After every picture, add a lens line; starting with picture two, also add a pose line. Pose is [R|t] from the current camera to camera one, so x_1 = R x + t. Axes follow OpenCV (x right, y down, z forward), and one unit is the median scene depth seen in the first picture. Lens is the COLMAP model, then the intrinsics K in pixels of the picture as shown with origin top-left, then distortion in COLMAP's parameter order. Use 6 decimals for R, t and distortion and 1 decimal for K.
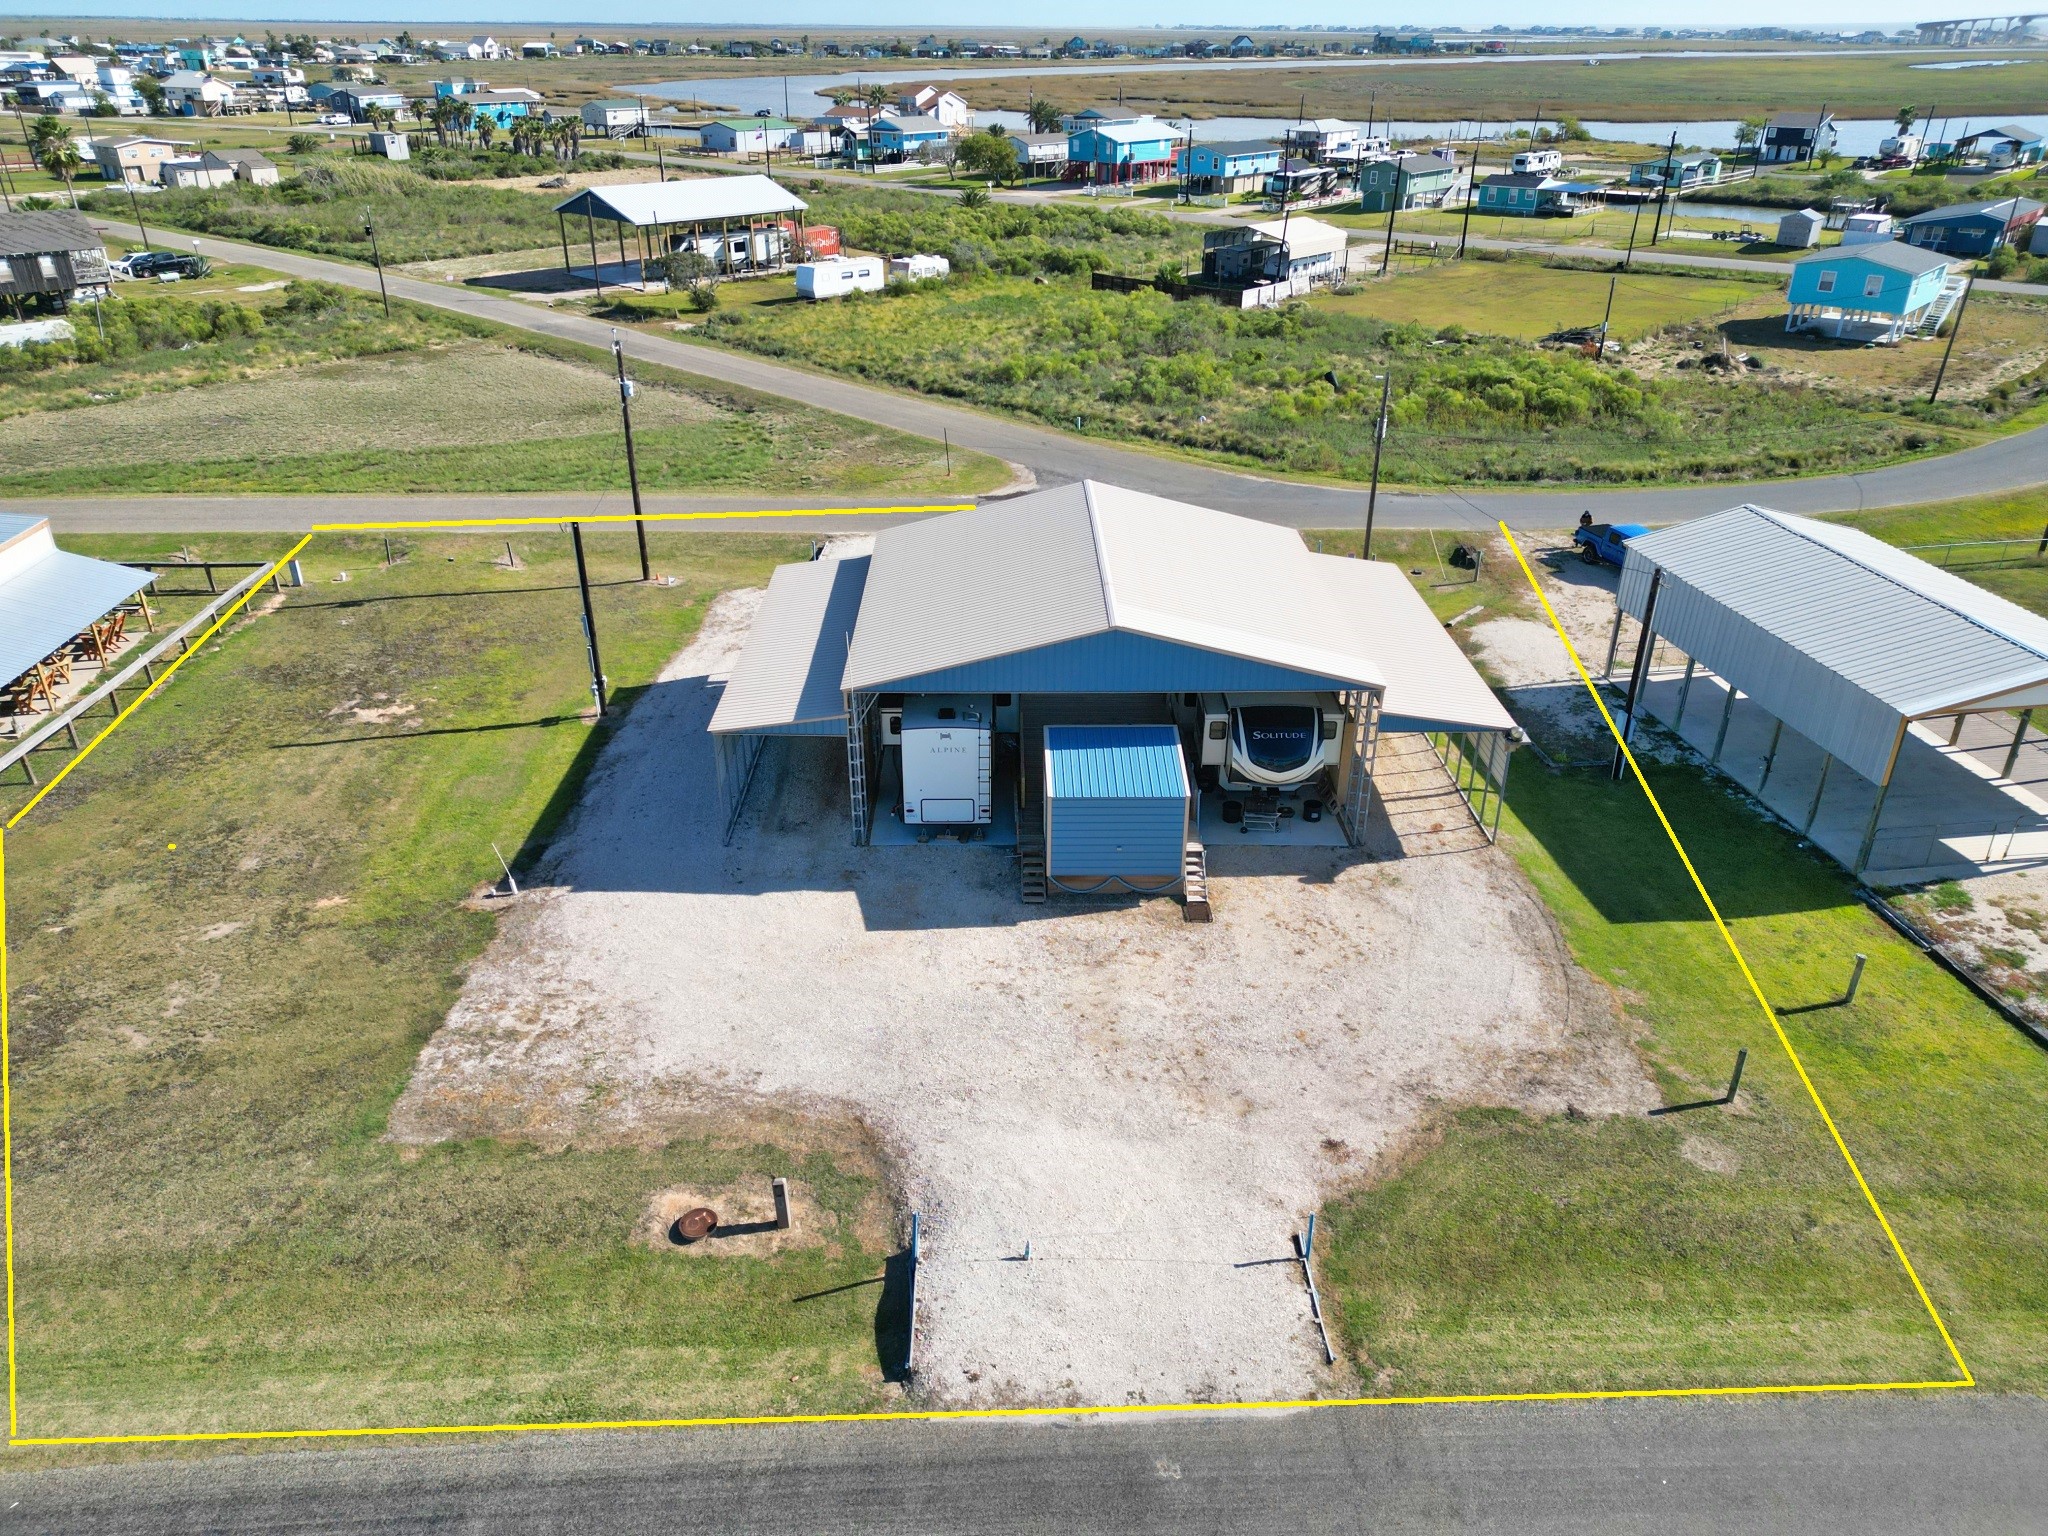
lens RADIAL K [[1419.3, 0, 1017.4], [0, 1419.3, 775.8], [0, 0, 1]] dist [0.068787, -0.058058]
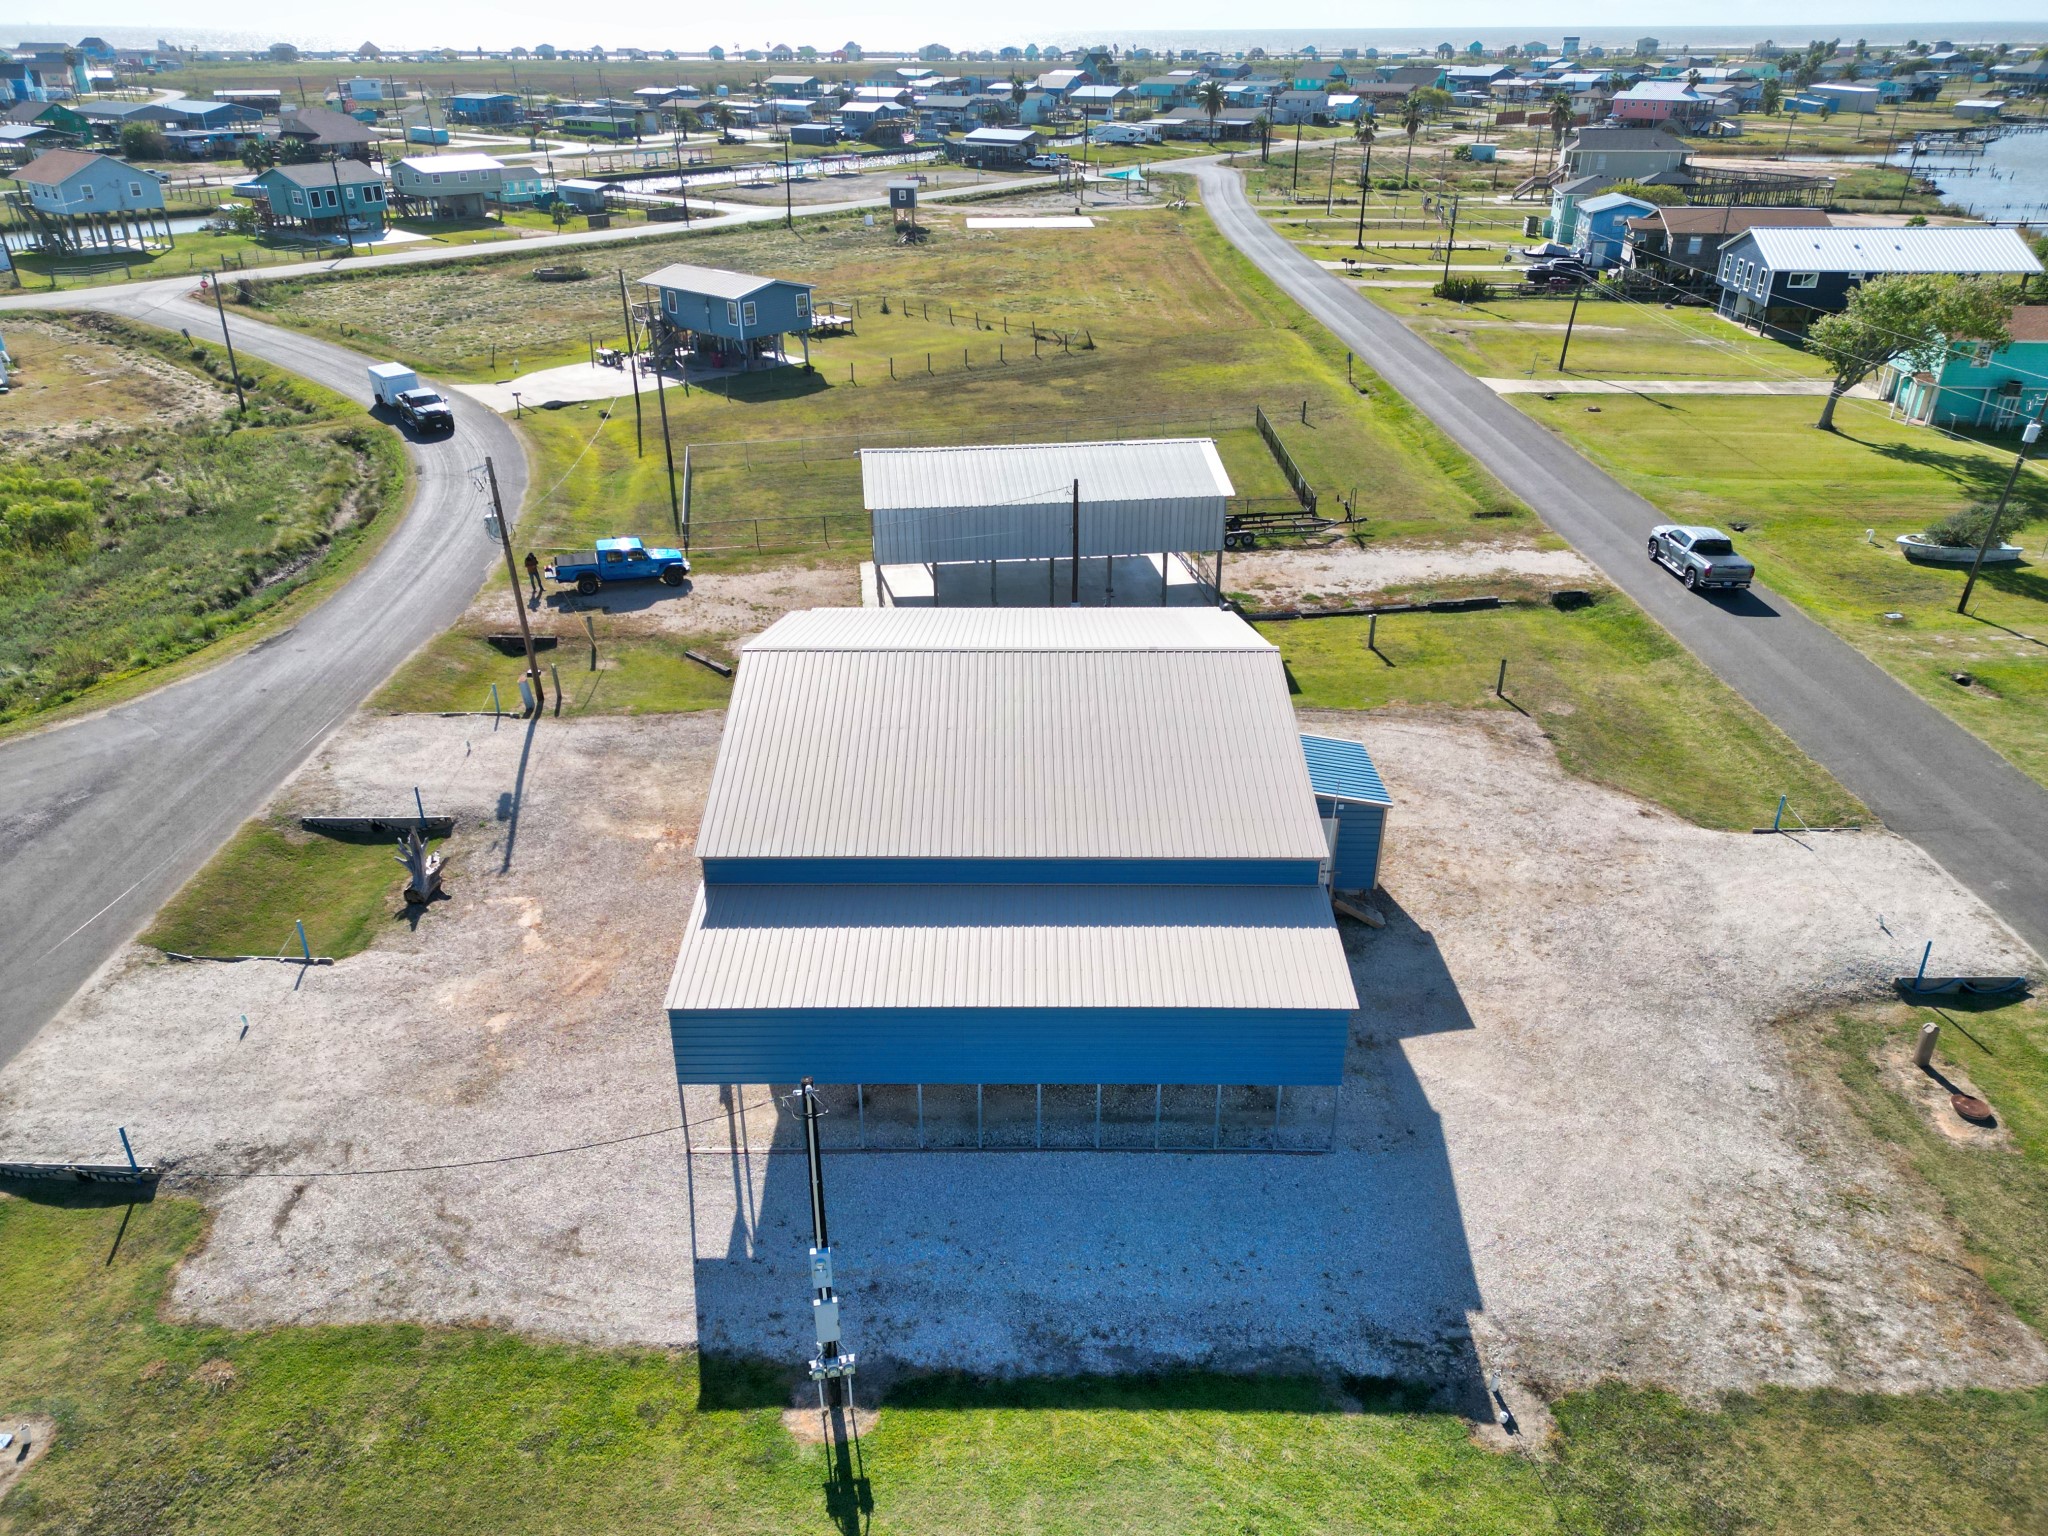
lens RADIAL K [[1419.3, 0, 1017.4], [0, 1419.3, 775.8], [0, 0, 1]] dist [0.068787, -0.058058]
pose [[0.017288, -0.463635, 0.885858, -0.621868], [0.464933, 0.788103, 0.403399, -0.382168], [-0.885177, 0.404891, 0.229184, 0.727582]]
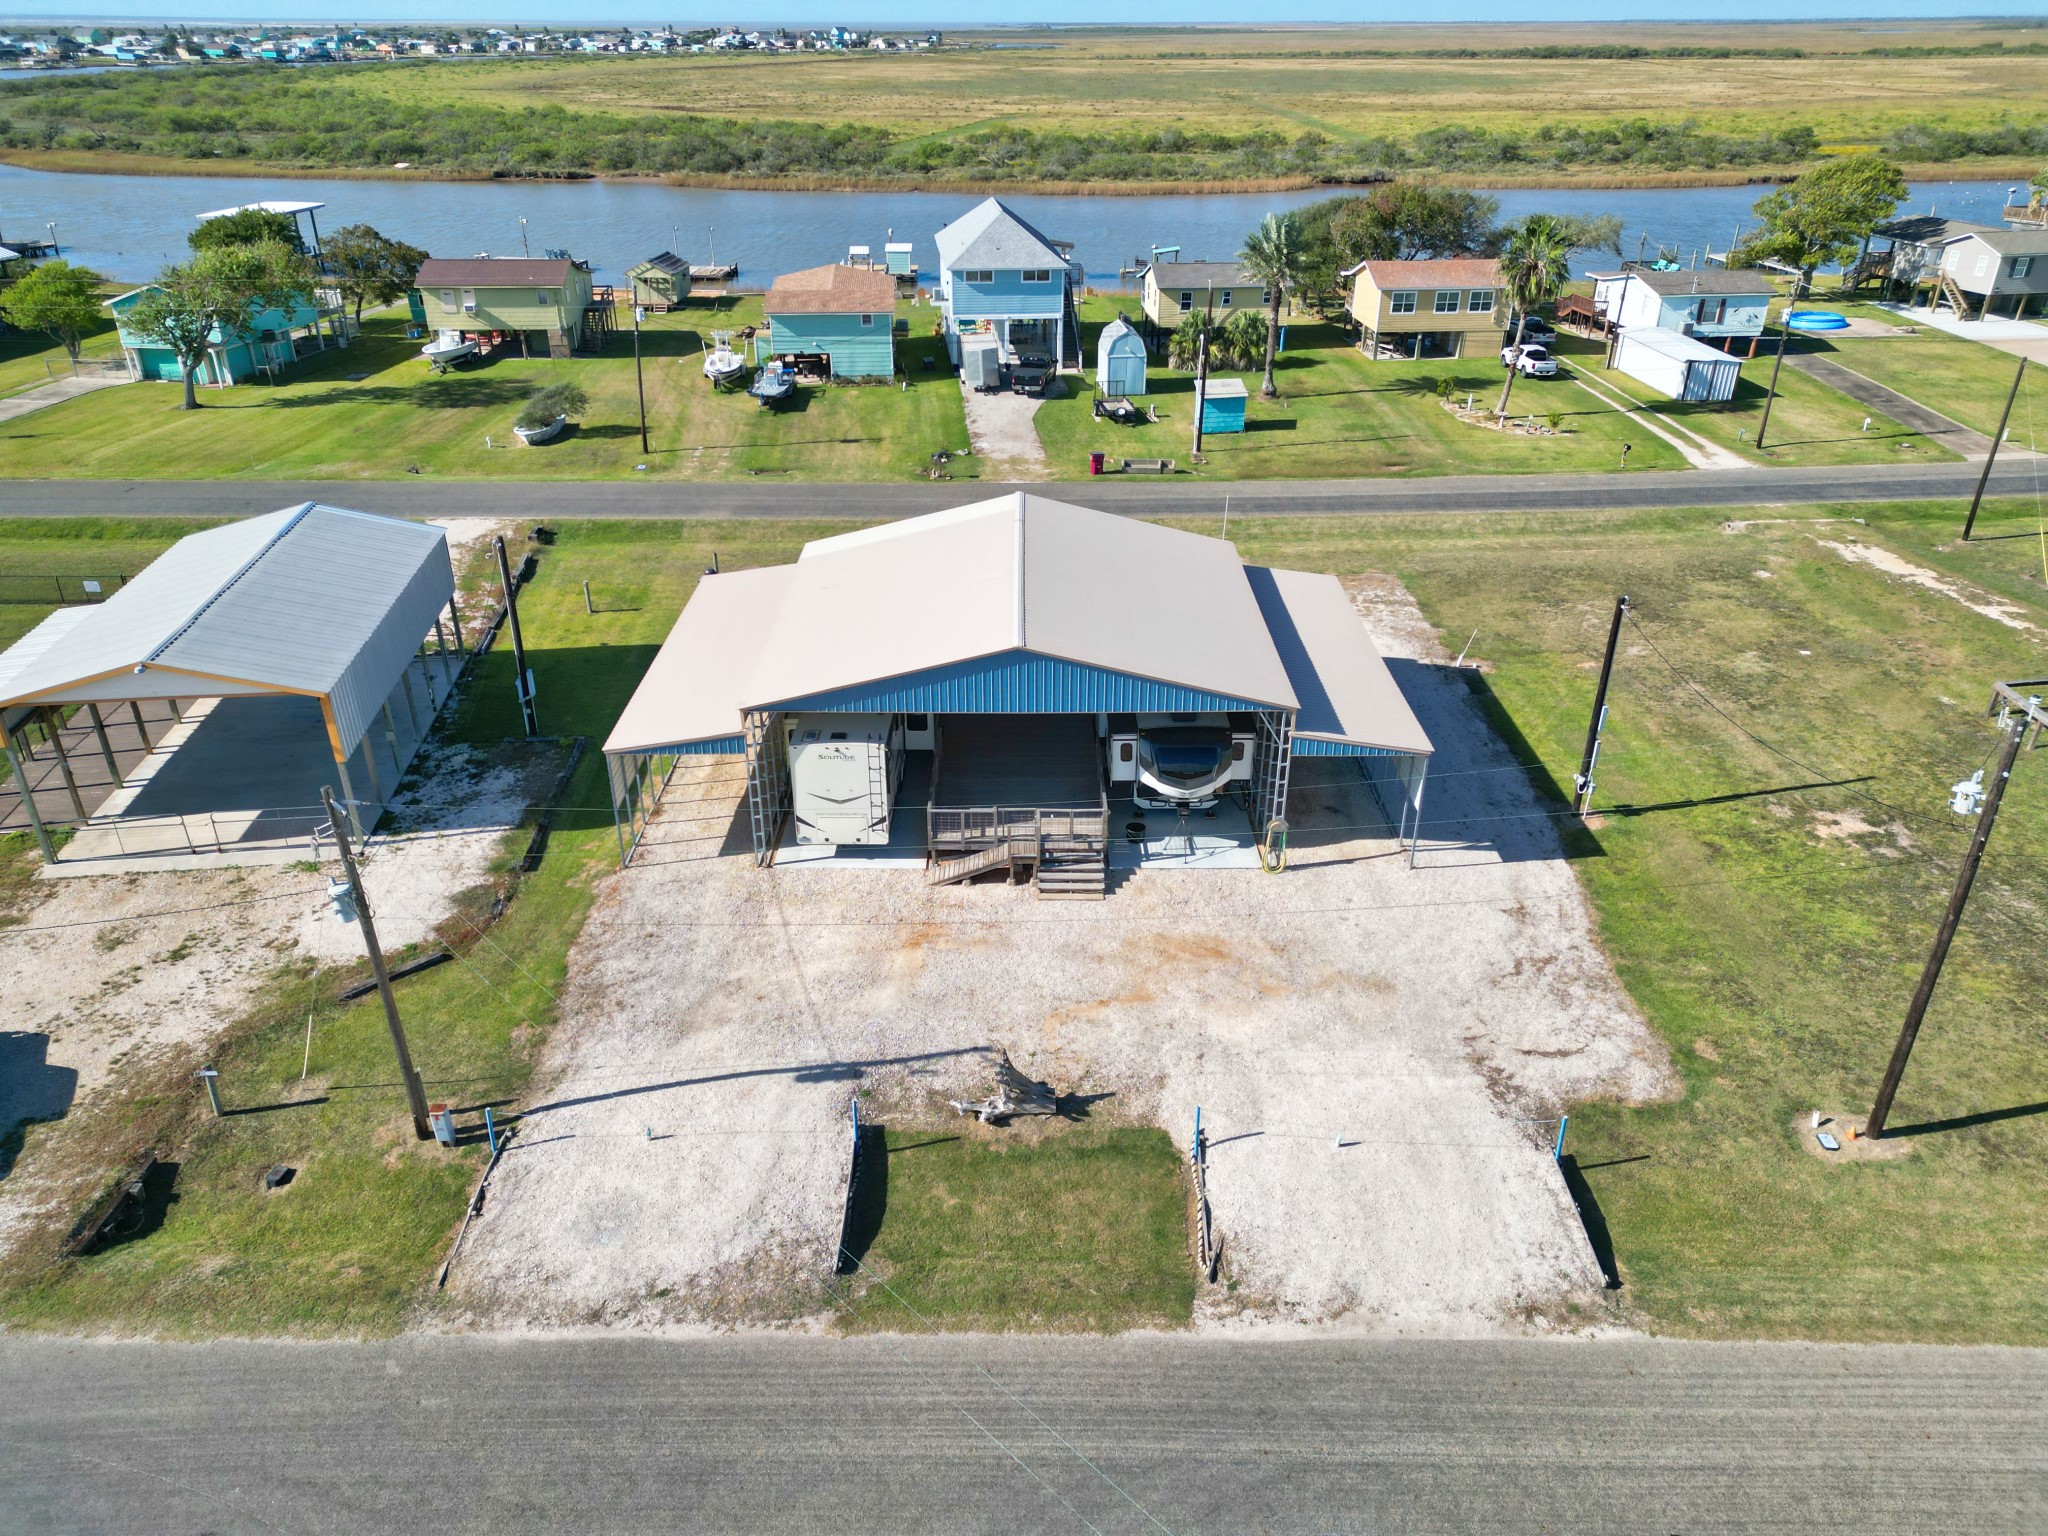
lens RADIAL K [[1419.3, 0, 1017.4], [0, 1419.3, 775.8], [0, 0, 1]] dist [0.068787, -0.058058]
pose [[-0.999875, -0.010690, 0.011609, 0.041289], [0.003459, 0.569288, 0.822131, -0.766455], [-0.015398, 0.822069, -0.569180, 1.461009]]
